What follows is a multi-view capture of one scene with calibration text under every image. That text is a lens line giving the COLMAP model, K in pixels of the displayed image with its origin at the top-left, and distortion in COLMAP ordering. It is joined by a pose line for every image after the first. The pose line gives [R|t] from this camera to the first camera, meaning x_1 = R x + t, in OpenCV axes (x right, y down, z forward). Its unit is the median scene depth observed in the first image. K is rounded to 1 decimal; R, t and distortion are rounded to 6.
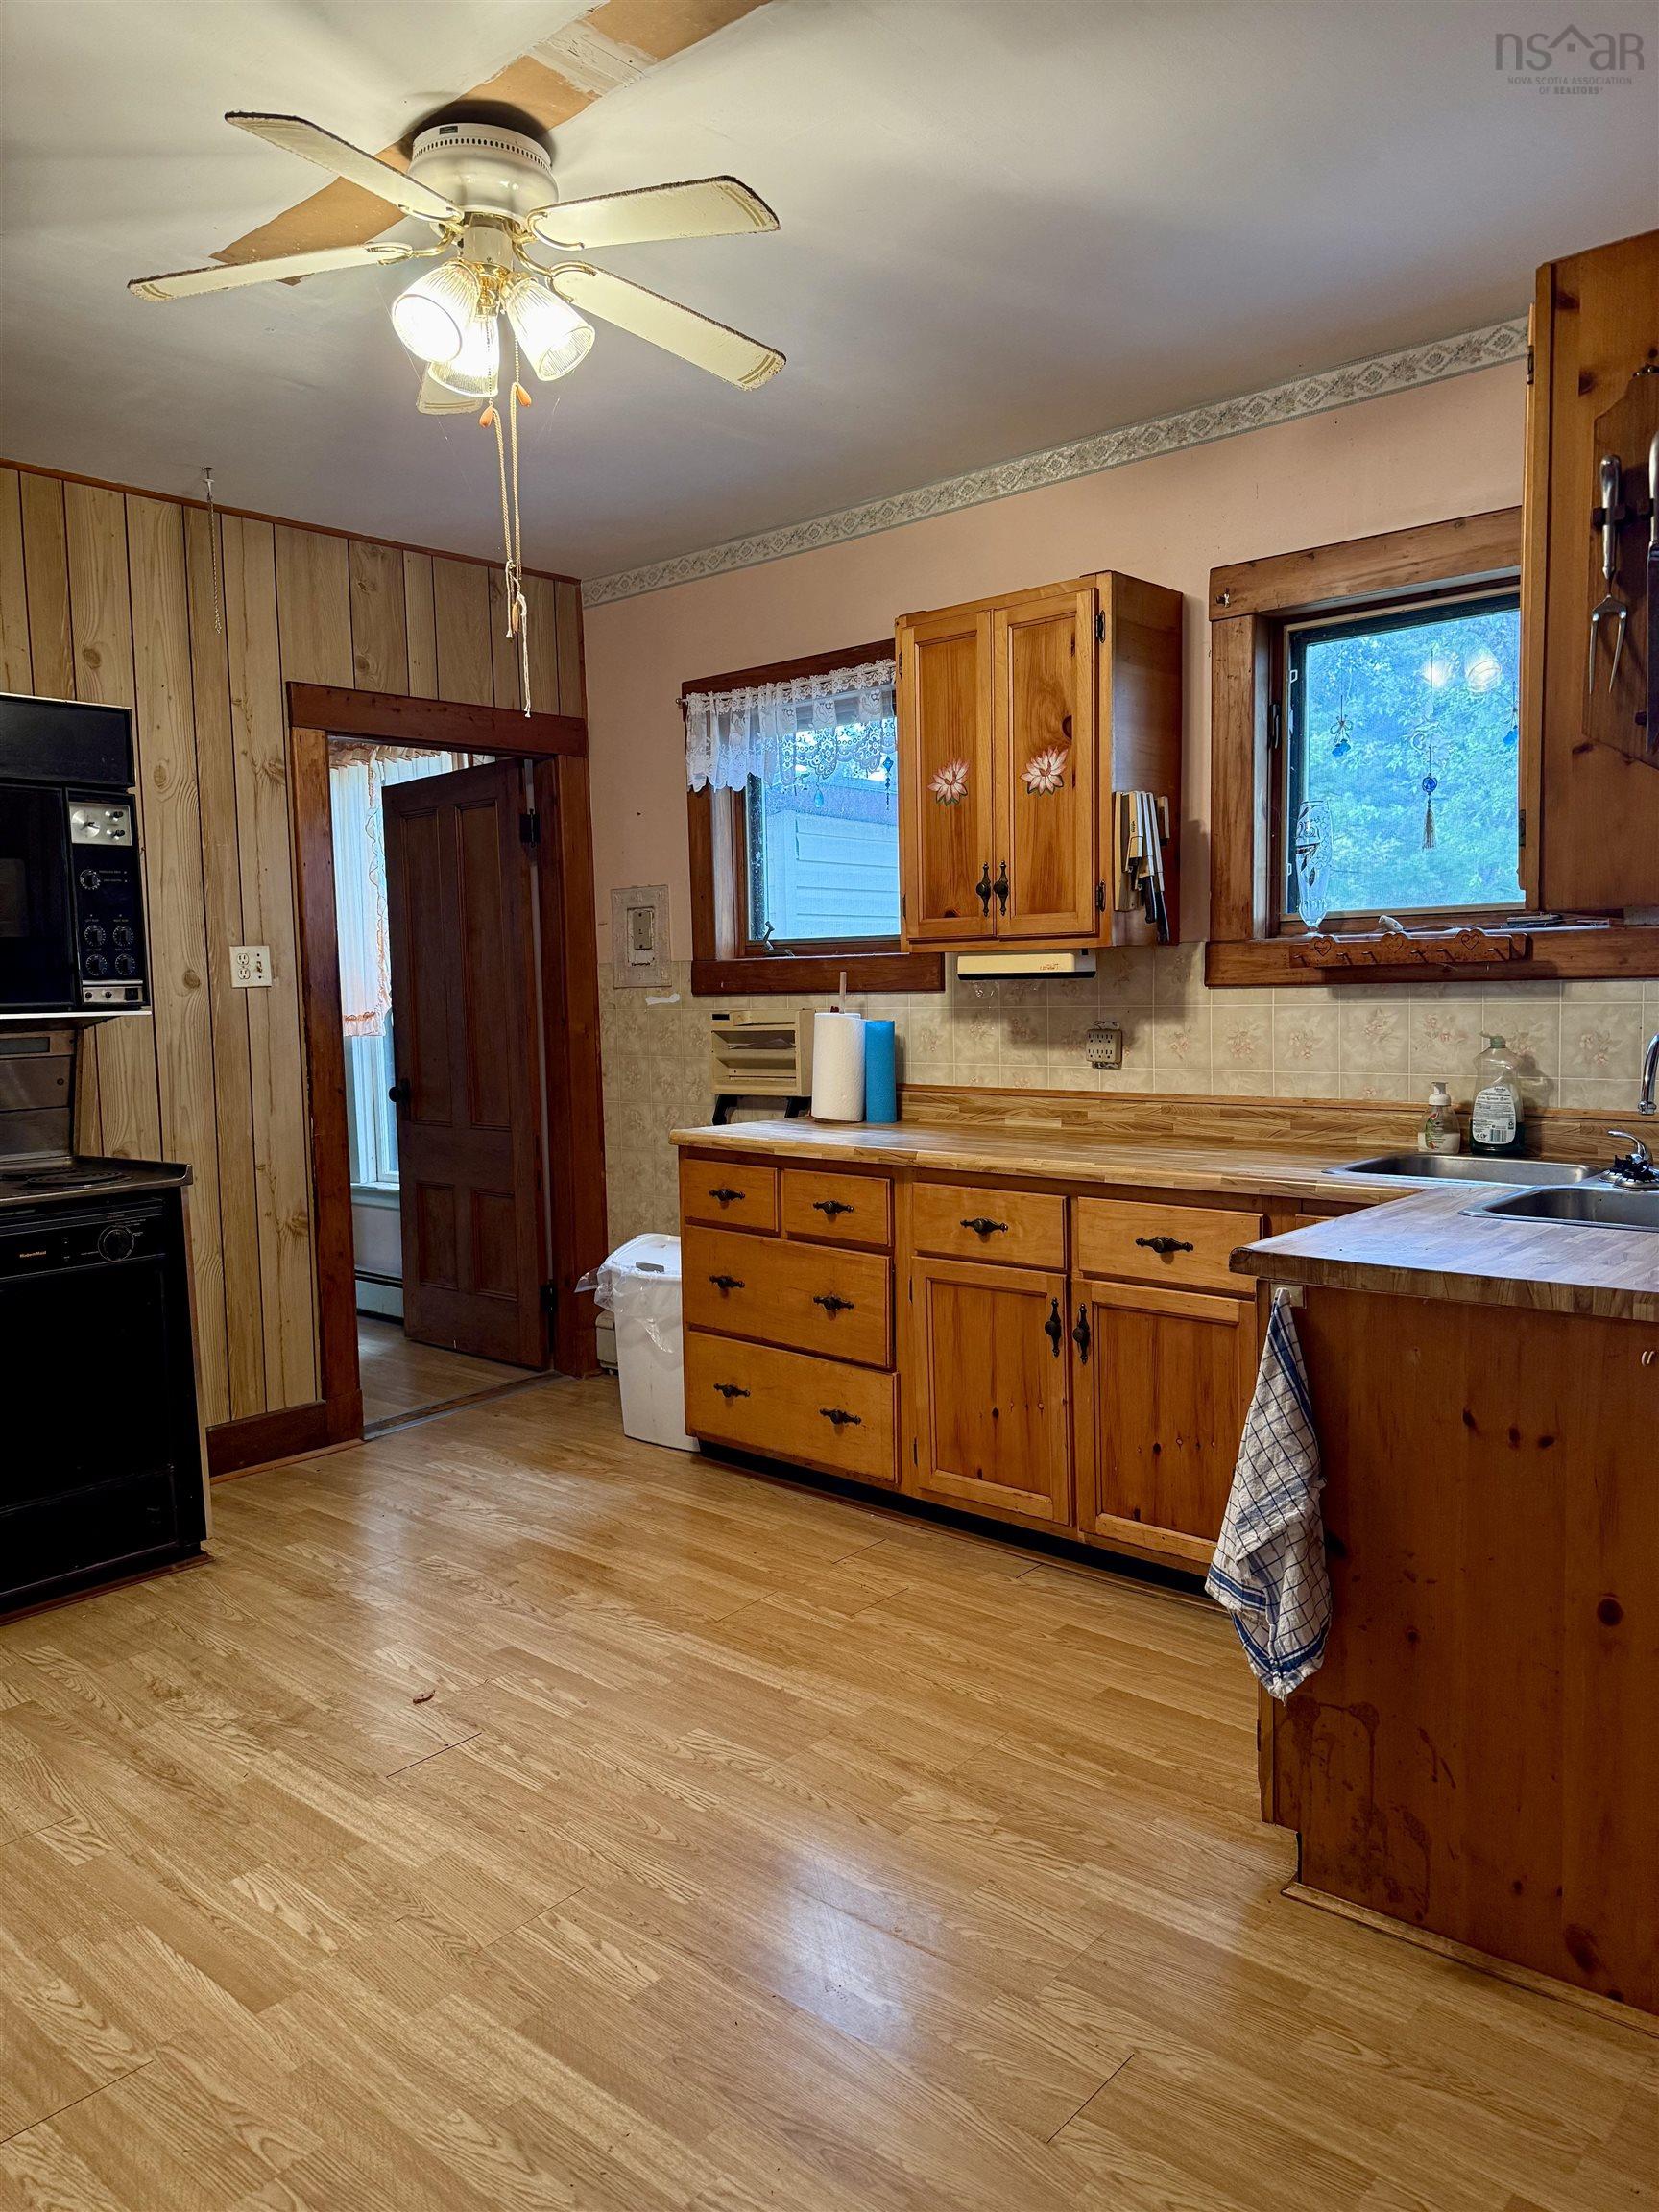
lens RADIAL K [[1543.1, 0, 826.8], [0, 1543.1, 1125.3], [0, 0, 1]] dist [0.137321, -0.264459]
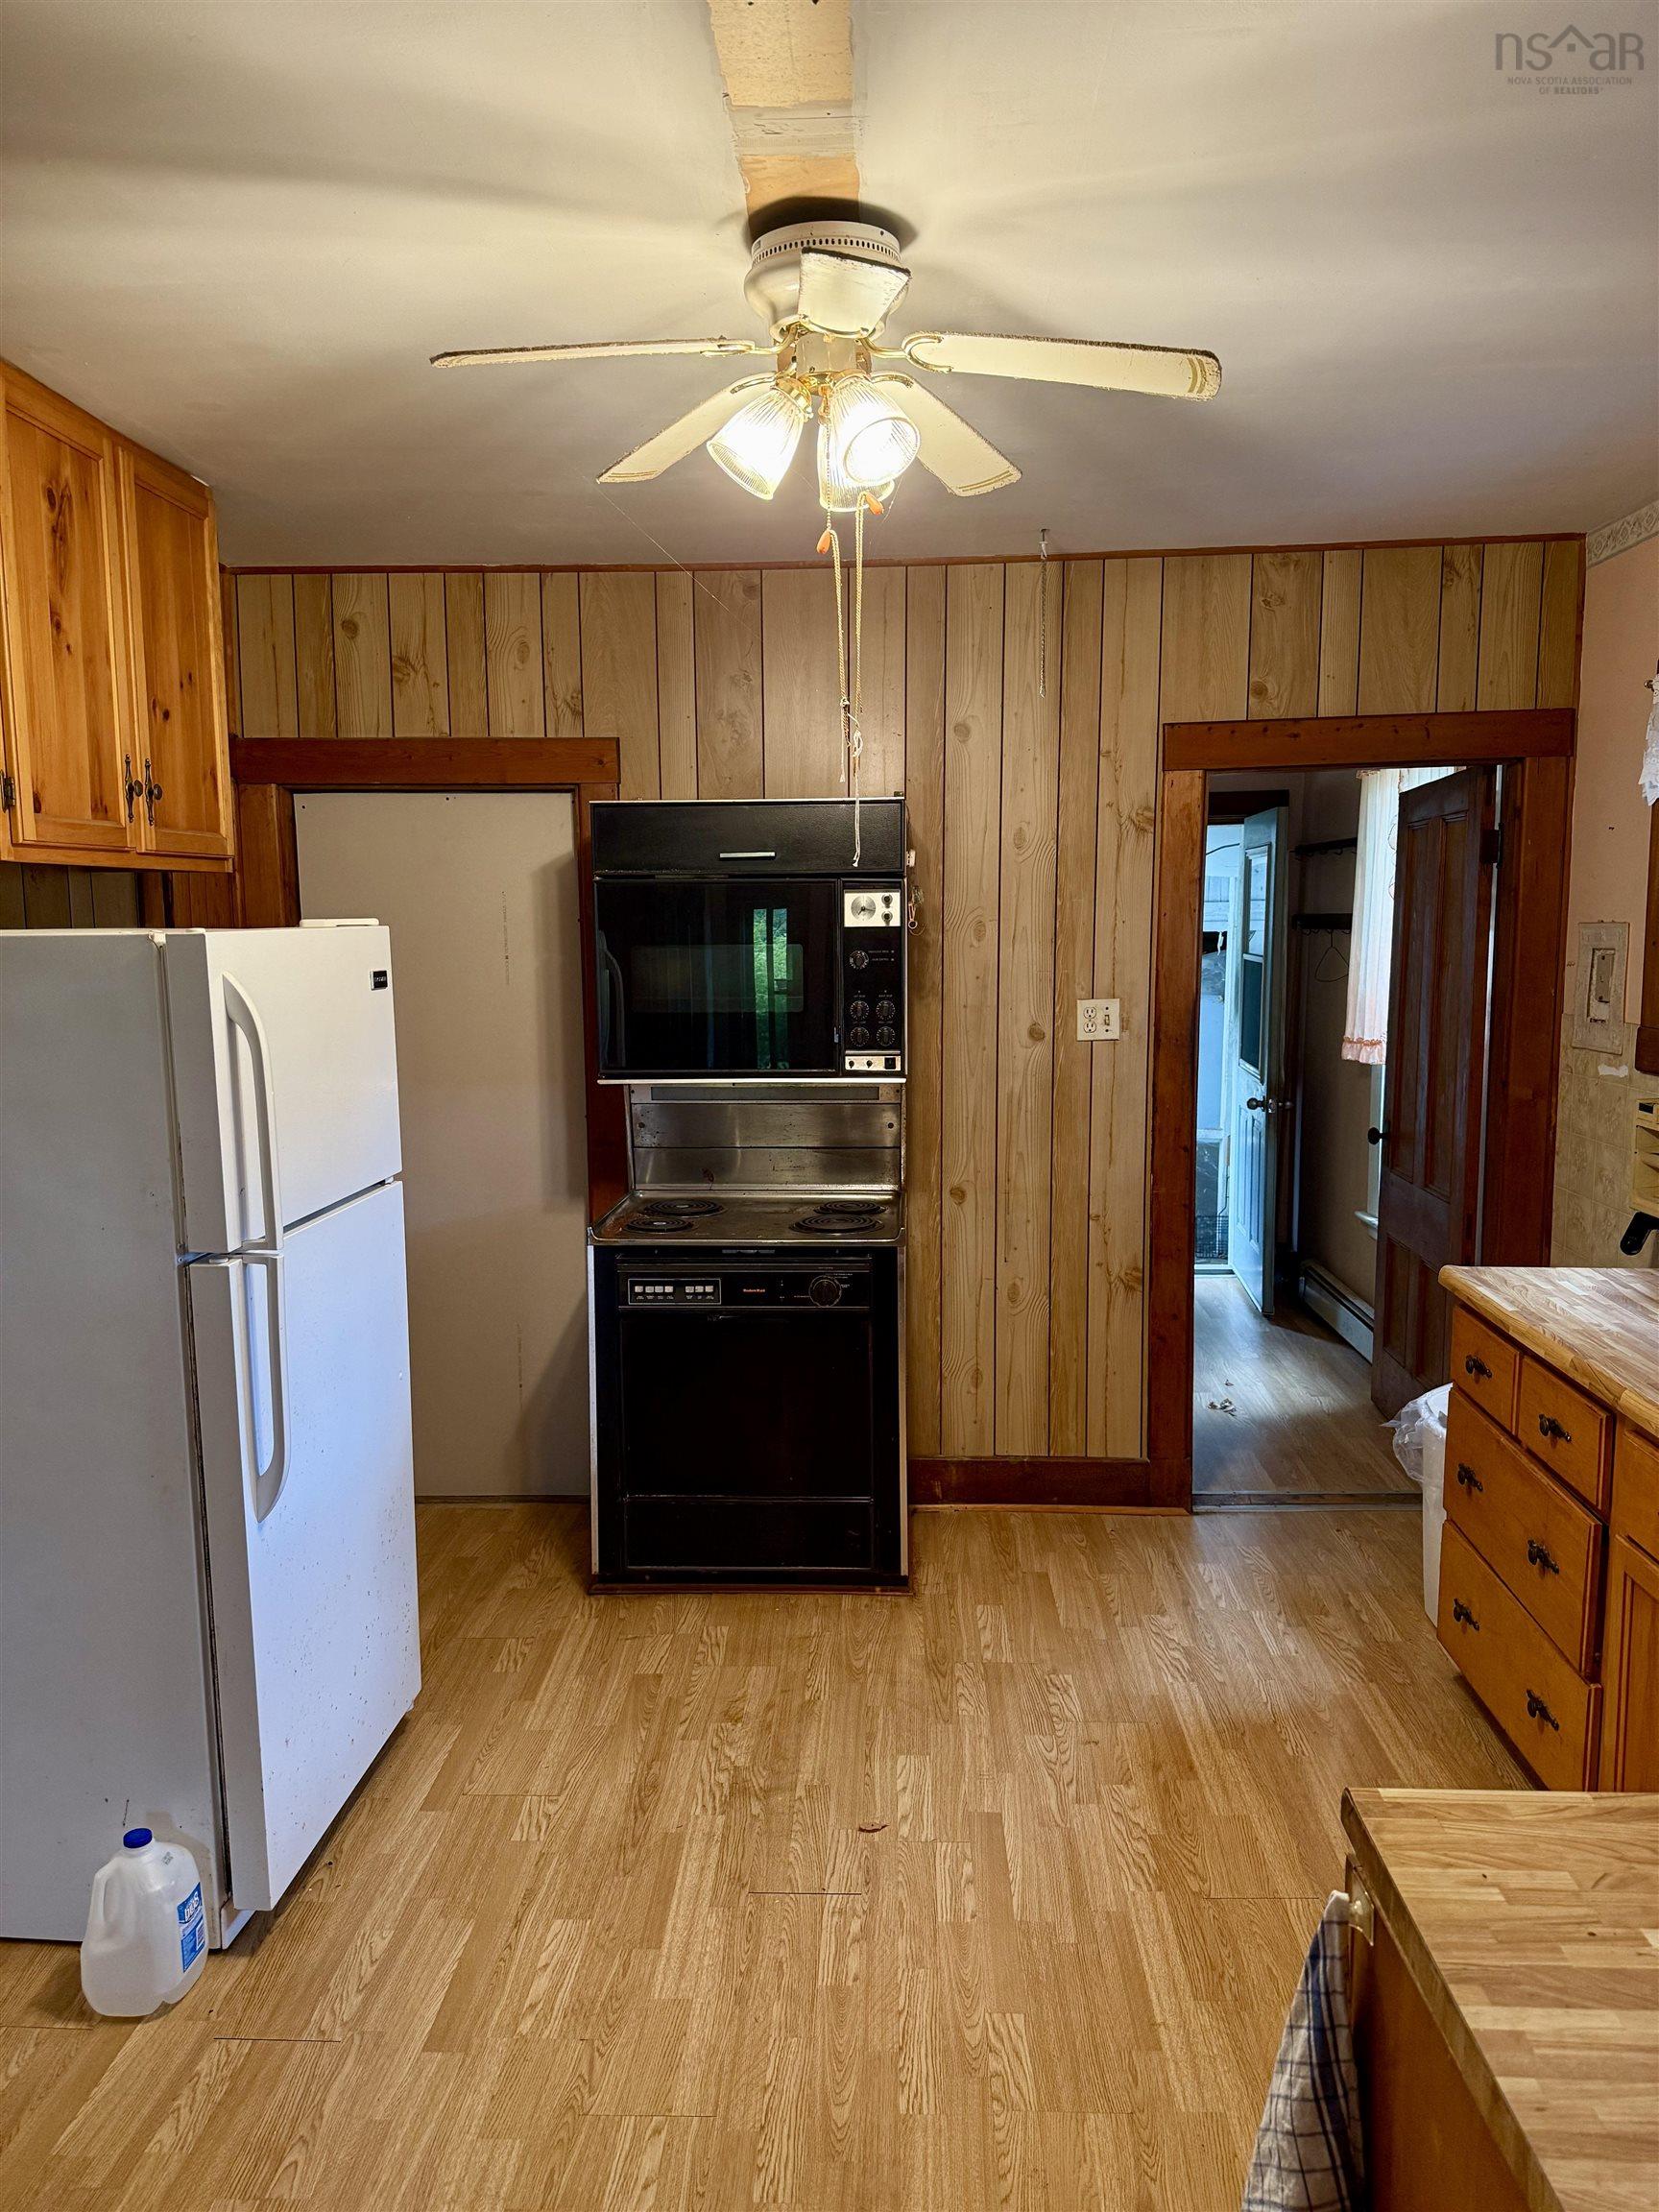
lens RADIAL K [[1543.1, 0, 826.8], [0, 1543.1, 1125.3], [0, 0, 1]] dist [0.137321, -0.264459]
pose [[0.621156, 0.118939, -0.774609, 0.308576], [-0.076879, 0.992897, 0.090808, -0.114100], [0.779907, 0.003145, 0.625888, 0.251016]]
